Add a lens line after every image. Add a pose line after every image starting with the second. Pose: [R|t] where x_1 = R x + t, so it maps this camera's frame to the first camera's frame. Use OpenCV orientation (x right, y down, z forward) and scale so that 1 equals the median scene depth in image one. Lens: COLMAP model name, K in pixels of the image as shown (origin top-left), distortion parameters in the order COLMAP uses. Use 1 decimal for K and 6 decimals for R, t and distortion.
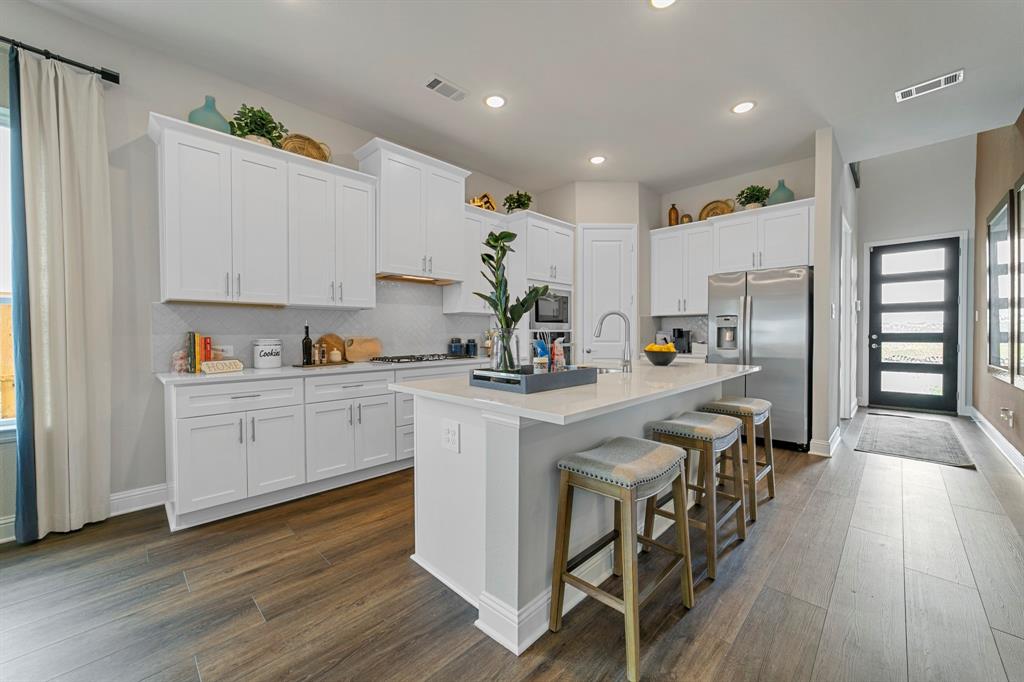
lens RADIAL K [[393.8, 0, 506.6], [0, 393.8, 341.2], [0, 0, 1]] dist [-0.000556, 0.000955]
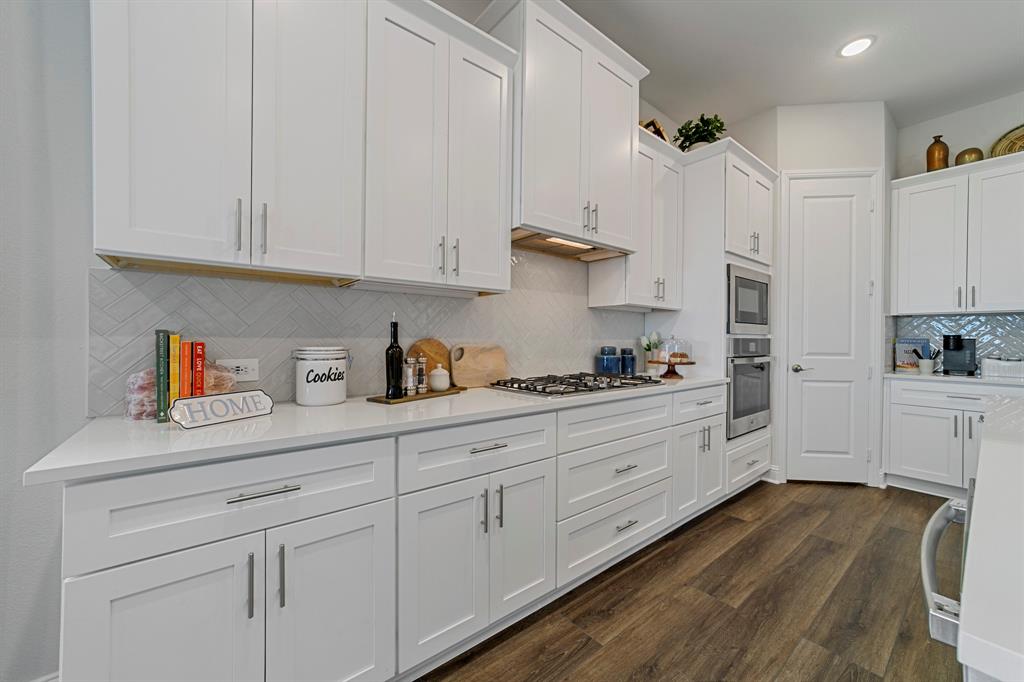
lens RADIAL K [[393.8, 0, 507.3], [0, 393.8, 340.4], [0, 0, 1]] dist [-0.000556, 0.000955]
pose [[0.993505, 0.009364, -0.113406, -0.290262], [-0.011397, 0.999786, -0.017288, -0.007259], [0.113219, 0.018468, 0.993398, 0.486385]]
